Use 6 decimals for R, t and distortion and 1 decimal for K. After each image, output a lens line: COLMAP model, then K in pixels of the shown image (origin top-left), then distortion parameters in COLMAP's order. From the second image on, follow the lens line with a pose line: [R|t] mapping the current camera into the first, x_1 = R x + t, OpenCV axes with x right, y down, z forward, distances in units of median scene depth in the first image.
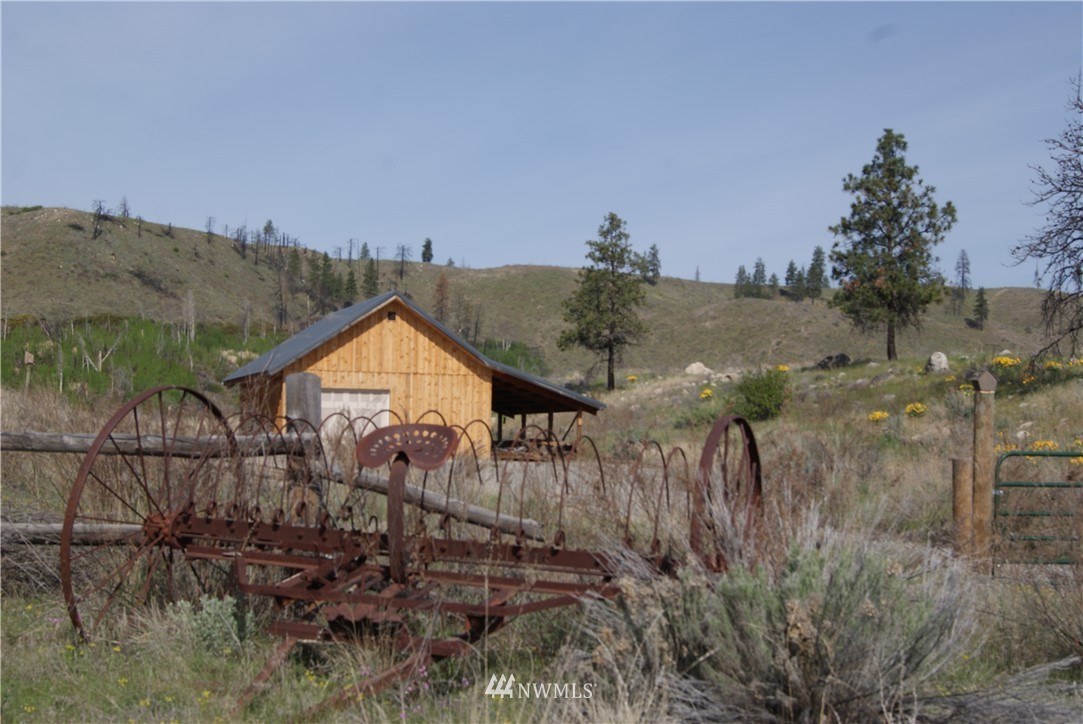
lens RADIAL K [[1480.1, 0, 557.2], [0, 1480.1, 357.3], [0, 0, 1]] dist [-0.030996, 0.000000]
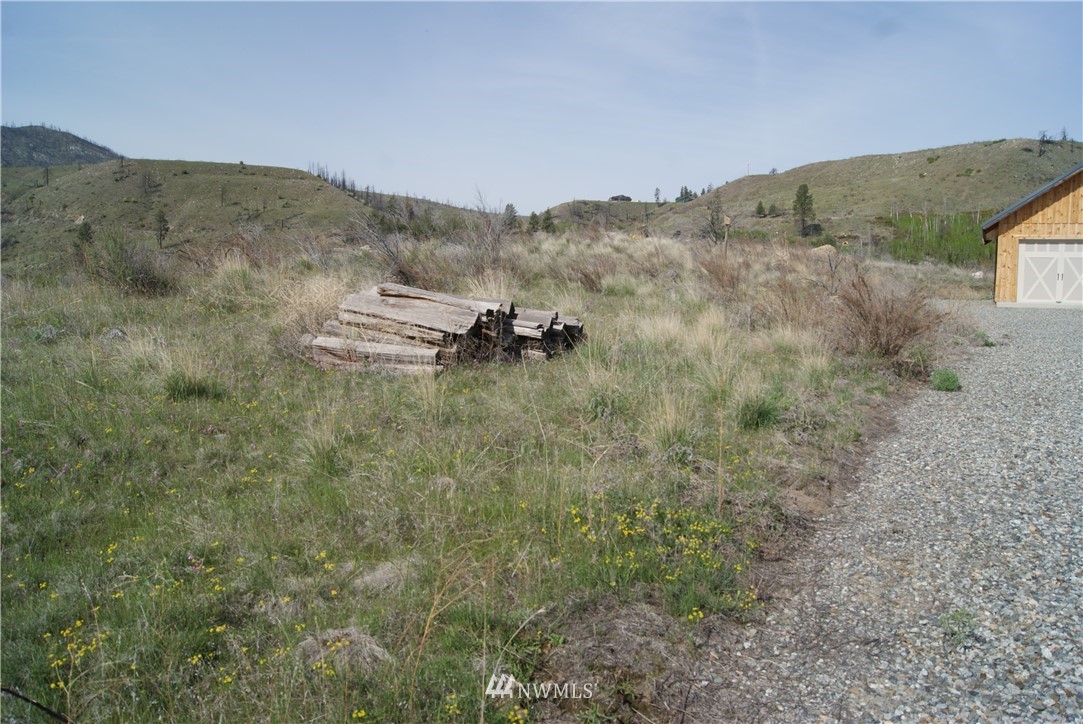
lens RADIAL K [[847.1, 0, 545.6], [0, 847.1, 364.5], [0, 0, 1]] dist [-0.081224, 0.010569]
pose [[0.658079, 0.068987, -0.749782, 0.038872], [0.044276, 0.990525, 0.129999, 0.009994], [0.751646, -0.118747, 0.648789, 0.182549]]
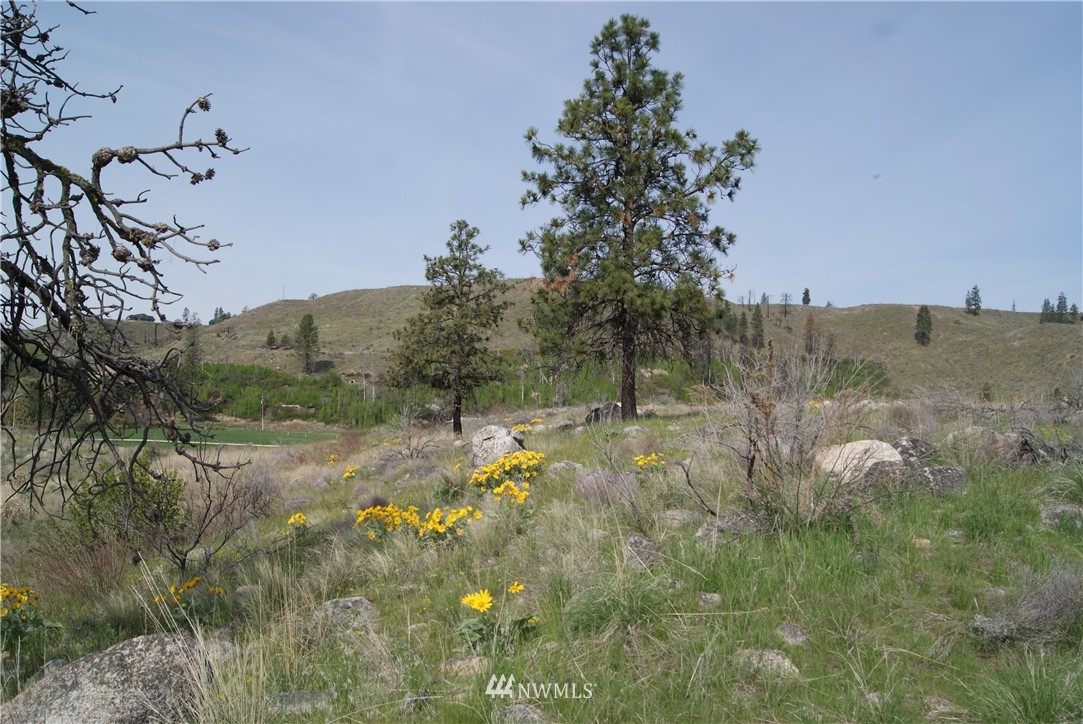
lens RADIAL K [[945.9, 0, 557.9], [0, 945.9, 373.2], [0, 0, 1]] dist [-0.056029, 0.003358]
pose [[0.928153, -0.011472, -0.372021, 0.322262], [0.012889, 0.999916, 0.001323, -0.019412], [0.371975, -0.006023, 0.928223, 0.646187]]
